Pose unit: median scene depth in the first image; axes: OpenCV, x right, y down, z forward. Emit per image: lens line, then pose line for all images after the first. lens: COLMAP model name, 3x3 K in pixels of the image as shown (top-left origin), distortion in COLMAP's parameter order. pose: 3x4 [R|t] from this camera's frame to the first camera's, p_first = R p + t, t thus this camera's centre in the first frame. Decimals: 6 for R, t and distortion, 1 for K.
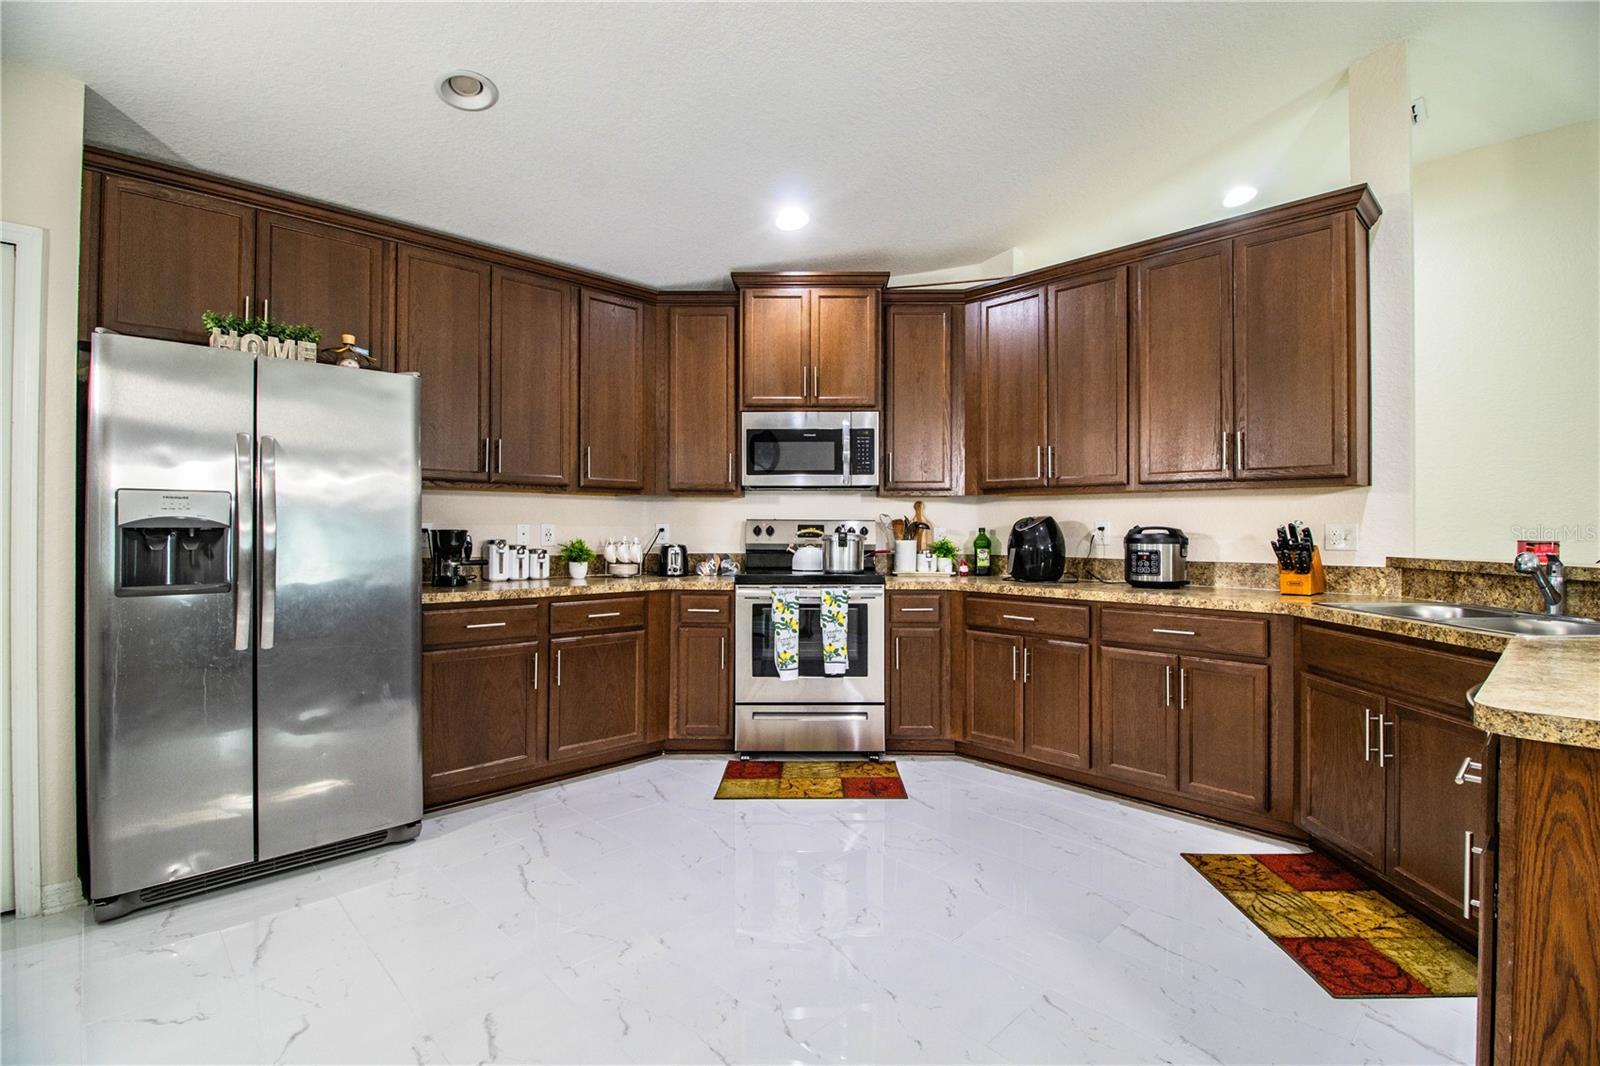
lens RADIAL K [[737.1, 0, 807.0], [0, 737.1, 522.9], [0, 0, 1]] dist [0.001440, -0.012939]
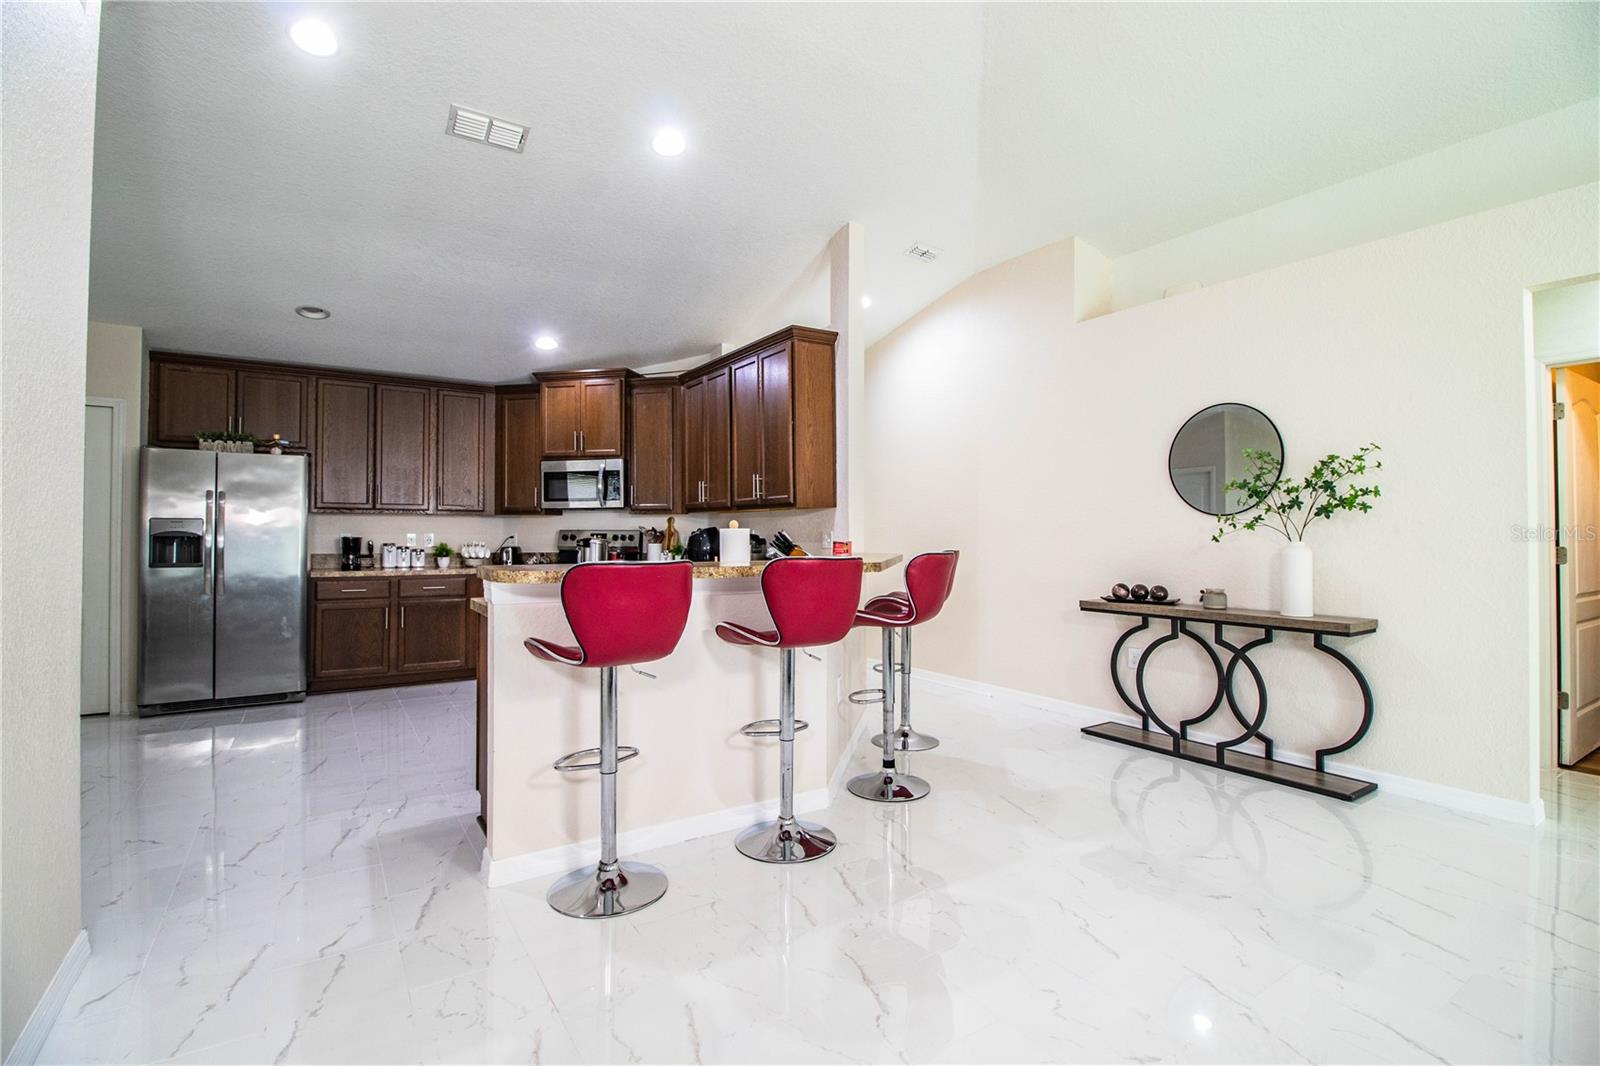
lens RADIAL K [[737.1, 0, 806.4], [0, 737.1, 524.3], [0, 0, 1]] dist [0.001440, -0.012939]
pose [[0.982357, -0.009001, -0.186800, 0.885289], [0.006925, 0.999907, -0.011764, 0.006217], [0.186888, 0.010263, 0.982328, -0.498375]]
